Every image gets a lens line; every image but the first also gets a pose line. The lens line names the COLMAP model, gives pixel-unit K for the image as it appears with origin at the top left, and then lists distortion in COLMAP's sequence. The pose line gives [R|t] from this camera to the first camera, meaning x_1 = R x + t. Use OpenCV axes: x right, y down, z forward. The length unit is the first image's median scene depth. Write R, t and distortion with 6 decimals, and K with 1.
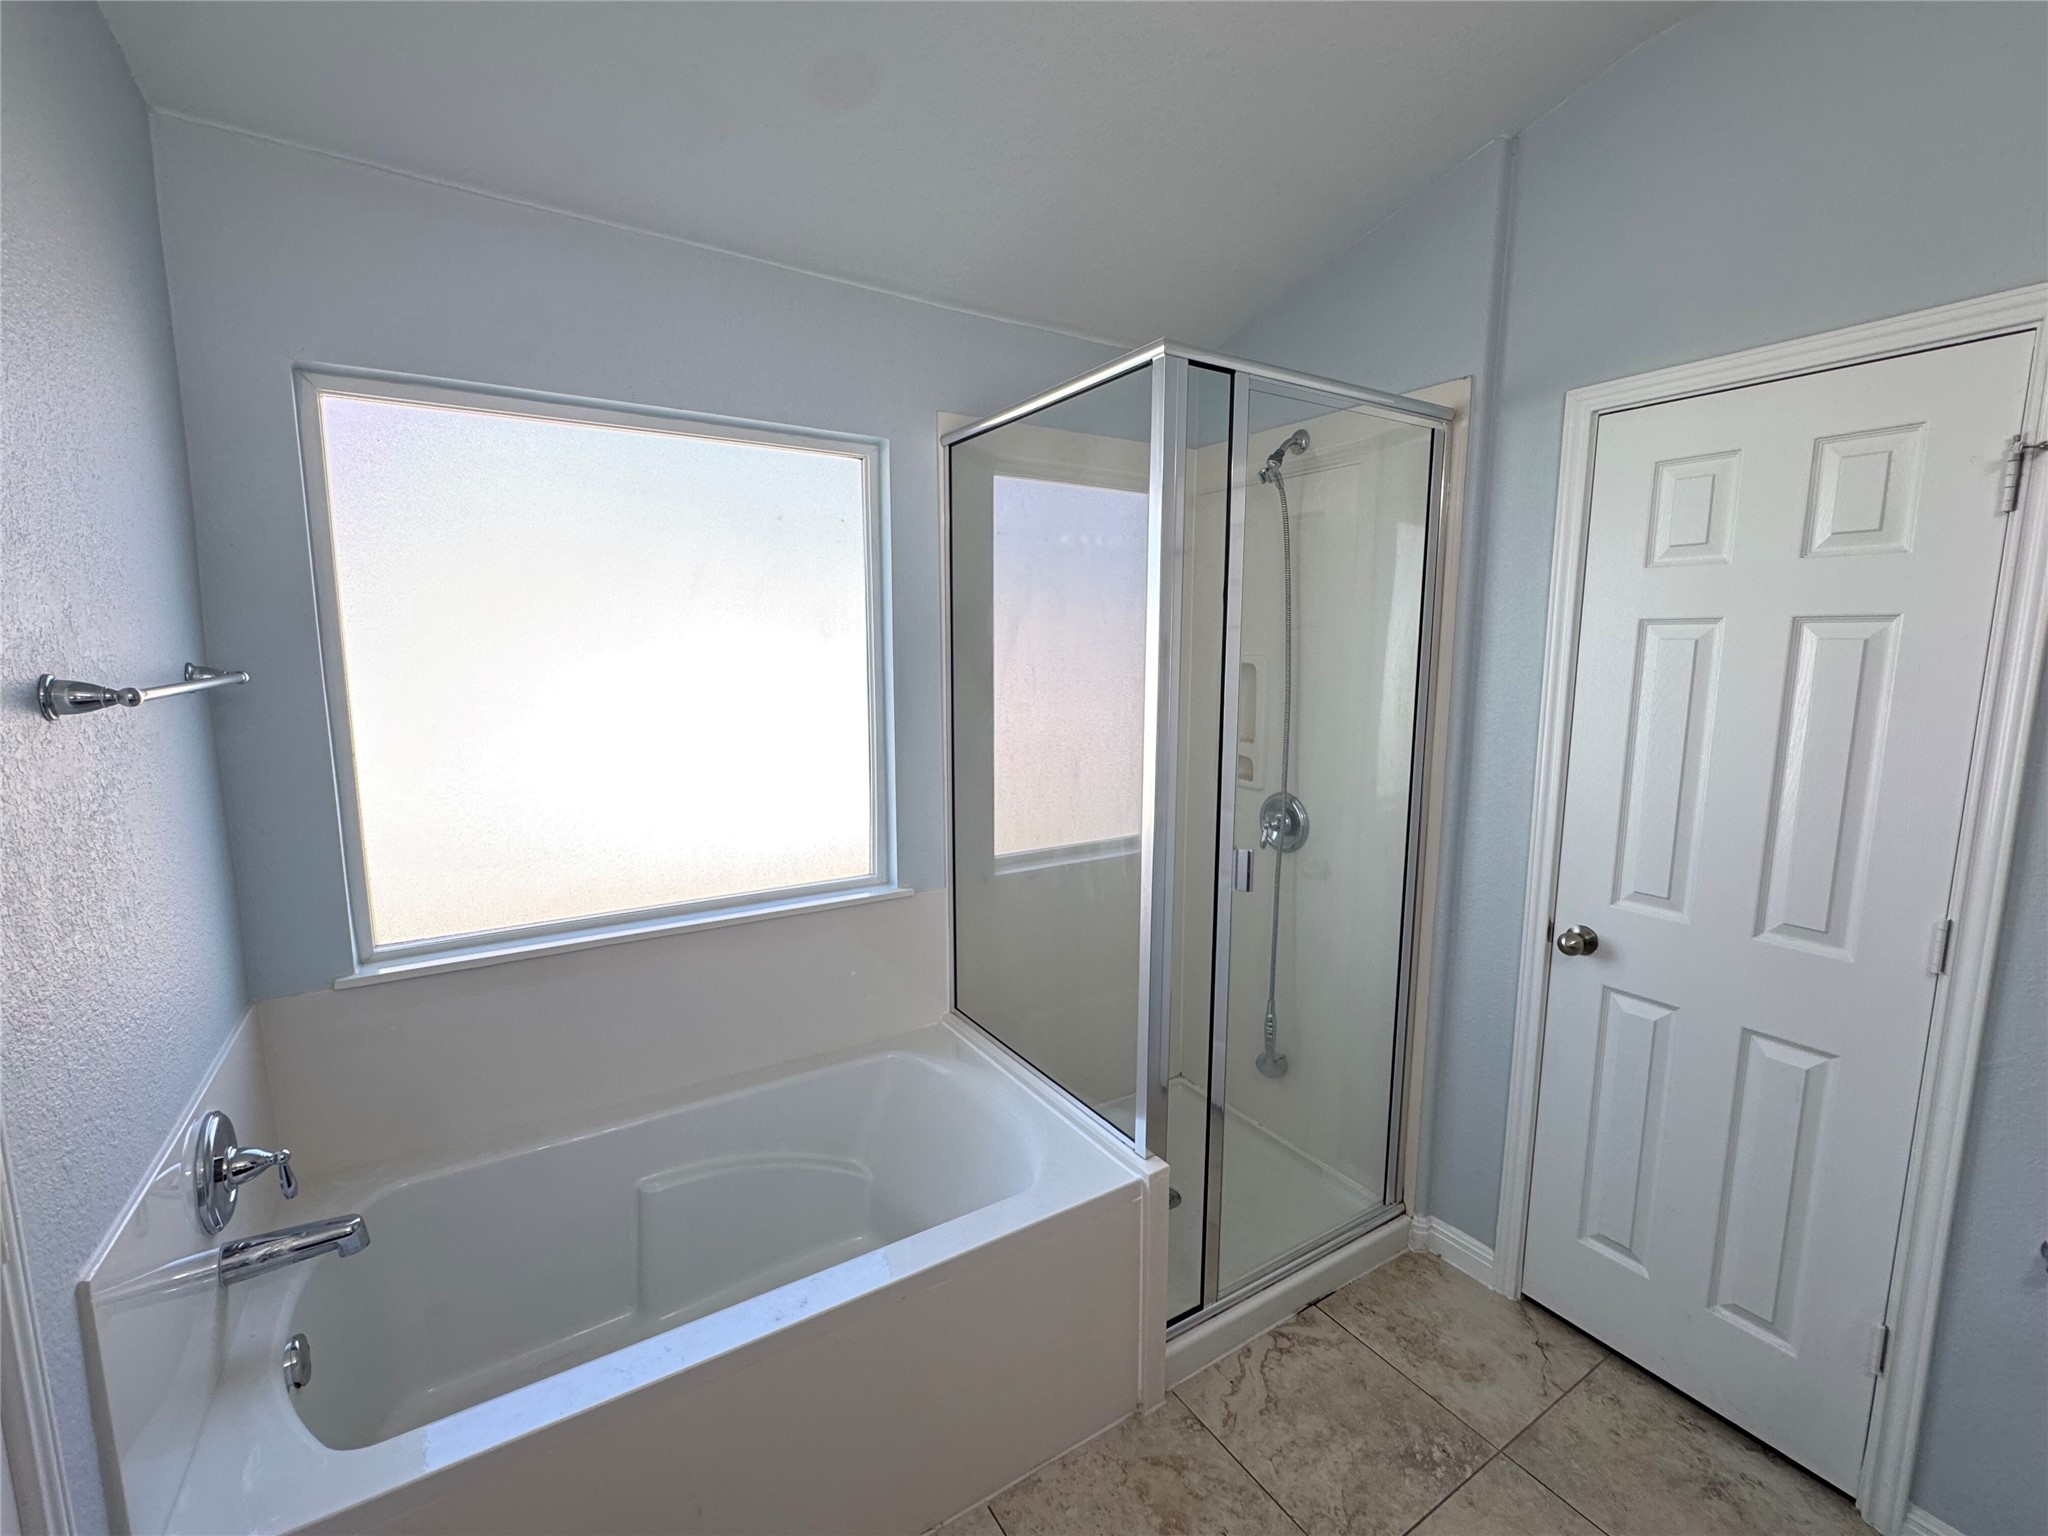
lens RADIAL K [[868.3, 0, 1021.6], [0, 868.3, 764.8], [0, 0, 1]] dist [-0.001895, -0.000039]
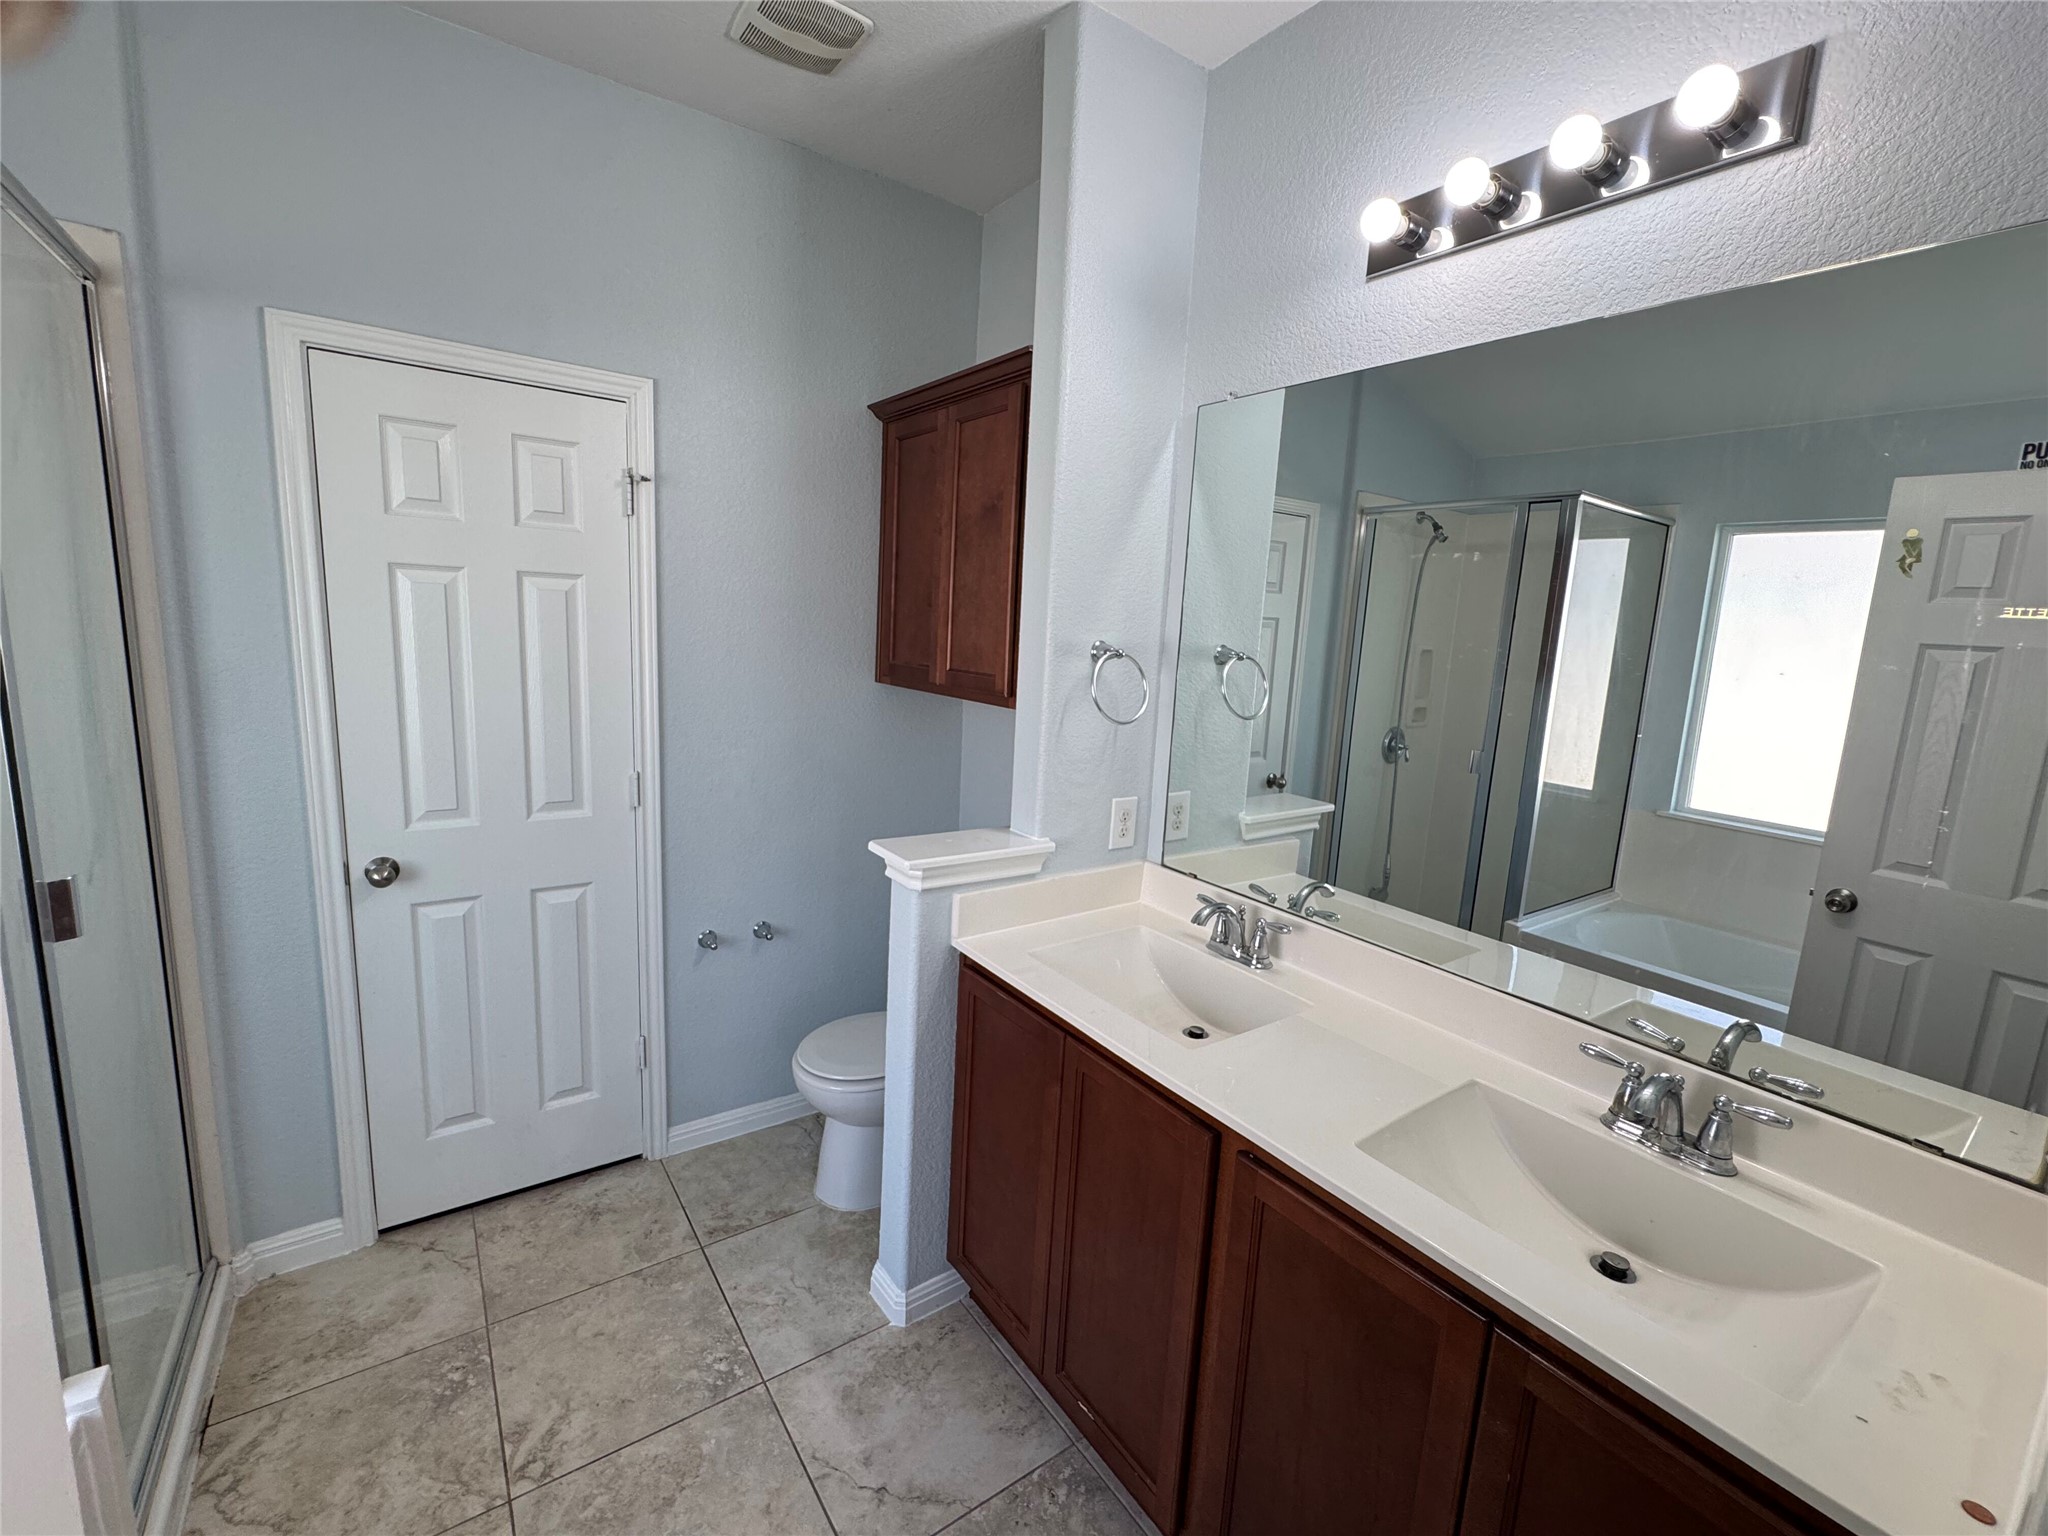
lens RADIAL K [[868.3, 0, 1021.6], [0, 868.3, 764.8], [0, 0, 1]] dist [-0.001895, -0.000039]
pose [[-0.056814, -0.166629, 0.984382, -0.421000], [0.087606, 0.981339, 0.171170, -0.035459], [-0.994534, 0.095962, -0.041156, 0.278558]]
